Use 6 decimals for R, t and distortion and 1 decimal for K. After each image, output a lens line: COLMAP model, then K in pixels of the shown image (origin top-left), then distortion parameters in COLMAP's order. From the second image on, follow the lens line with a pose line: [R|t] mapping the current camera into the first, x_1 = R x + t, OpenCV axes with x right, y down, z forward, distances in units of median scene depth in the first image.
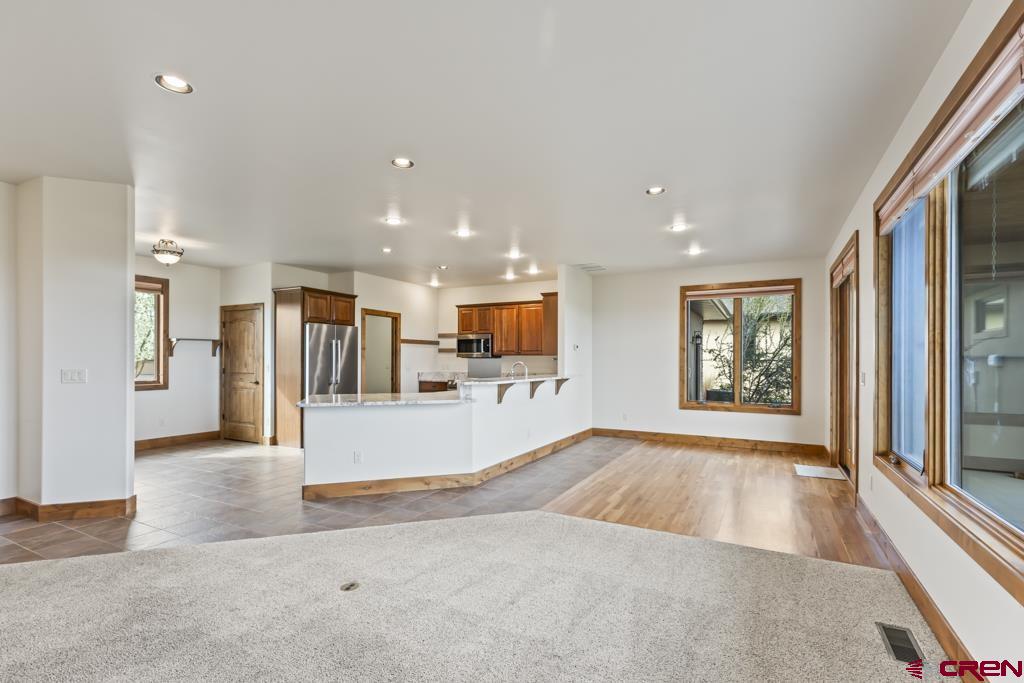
lens RADIAL K [[467.2, 0, 521.2], [0, 467.2, 360.5], [0, 0, 1]] dist [0.003864, 0.000283]
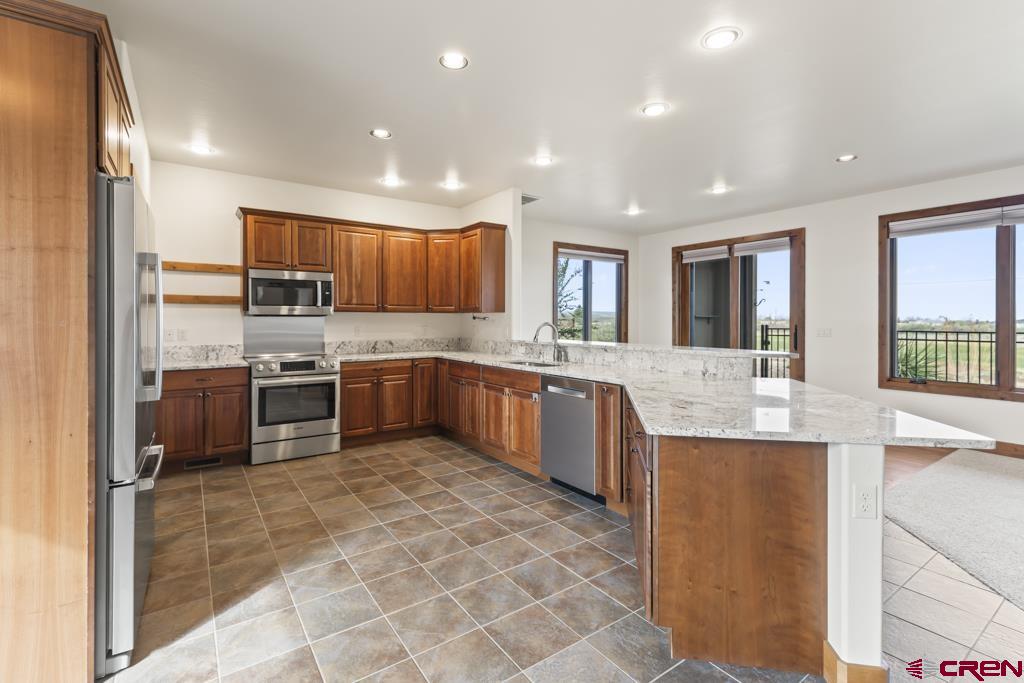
lens RADIAL K [[470.2, 0, 513.4], [0, 470.2, 321.0], [0, 0, 1]] dist [0.000817, 0.000001]
pose [[0.463378, -0.006157, 0.886139, -0.544352], [0.001745, 0.999980, 0.006036, -0.003081], [-0.886159, -0.001251, 0.463379, 0.639663]]
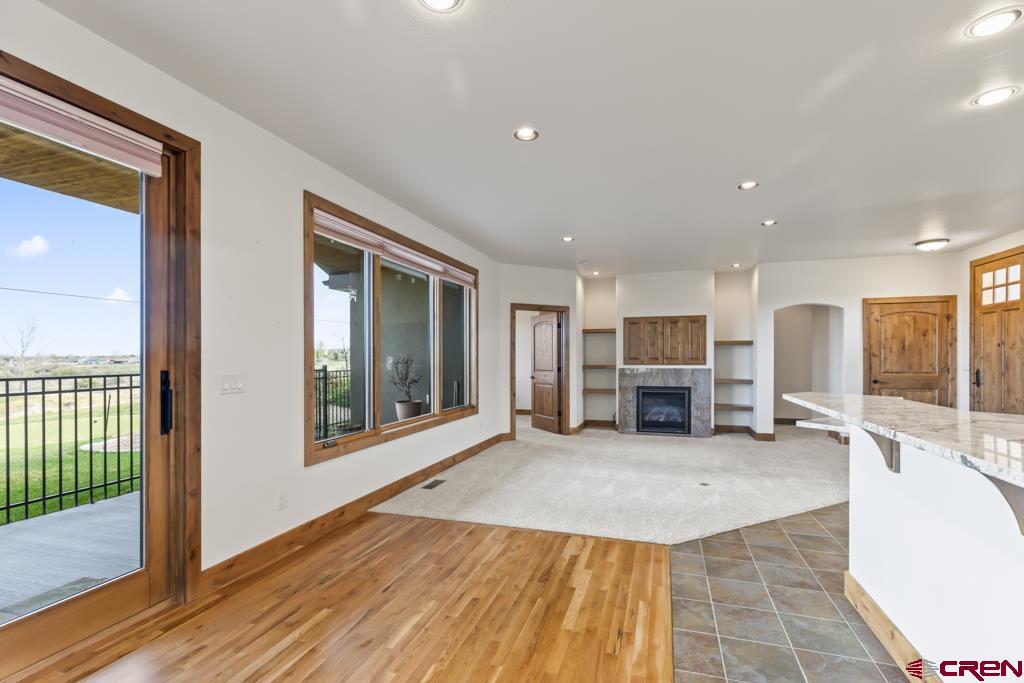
lens RADIAL K [[461.4, 0, 519.7], [0, 461.4, 342.0], [0, 0, 1]] dist [0.000116, -0.000149]
pose [[-0.984641, -0.009077, -0.174354, 0.230807], [-0.002084, 0.999188, -0.040249, 0.004701], [0.174578, -0.039267, -0.983860, 0.946936]]
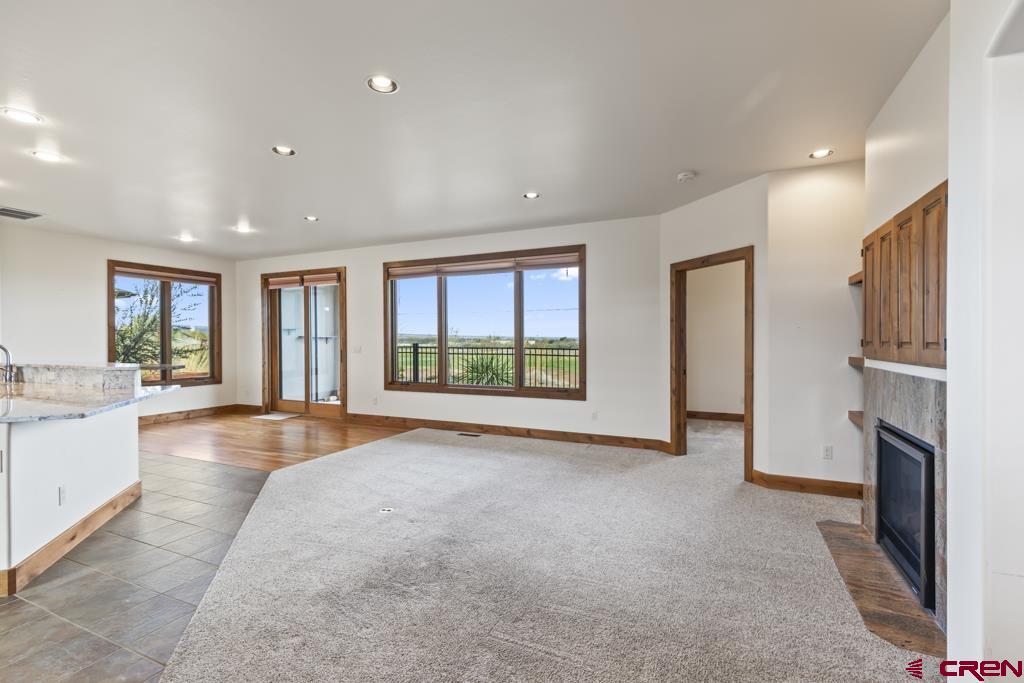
lens RADIAL K [[461.4, 0, 519.7], [0, 461.4, 342.0], [0, 0, 1]] dist [0.000116, -0.000149]
pose [[-0.062452, -0.009988, 0.997998, -0.619241], [0.002918, 0.999944, 0.010190, -0.003365], [-0.998044, 0.003549, -0.062420, 0.254230]]
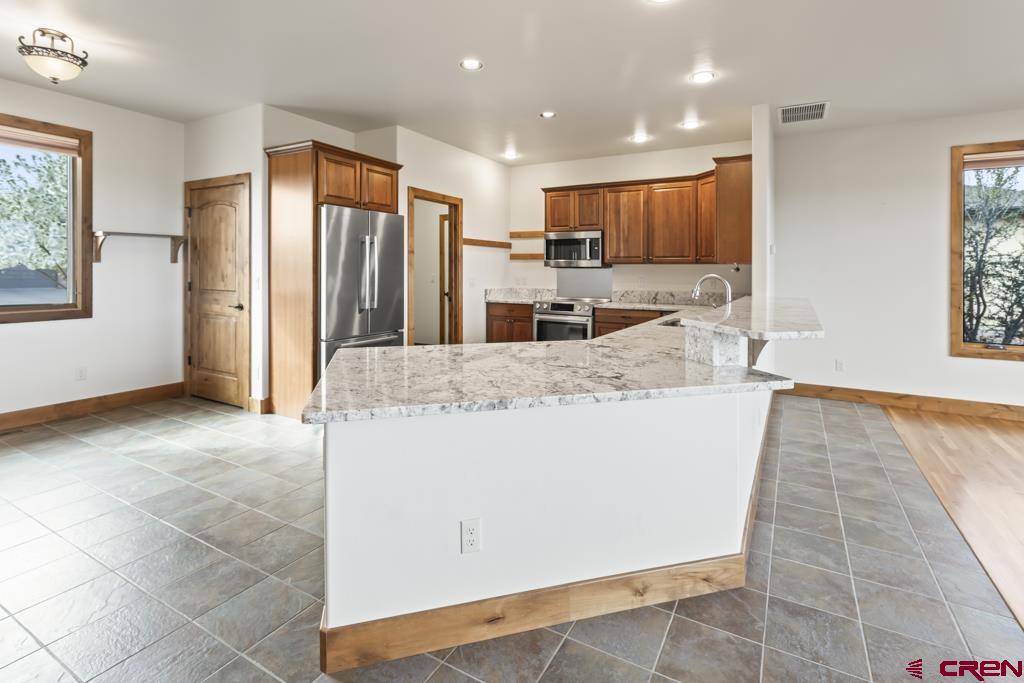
lens RADIAL K [[485.6, 0, 522.7], [0, 485.6, 279.8], [0, 0, 1]] dist [0.003224, 0.000341]
pose [[0.999549, 0.005001, -0.029600, -0.179779], [-0.004517, 0.999855, 0.016418, 0.000984], [0.029677, -0.016276, 0.999427, 0.377943]]
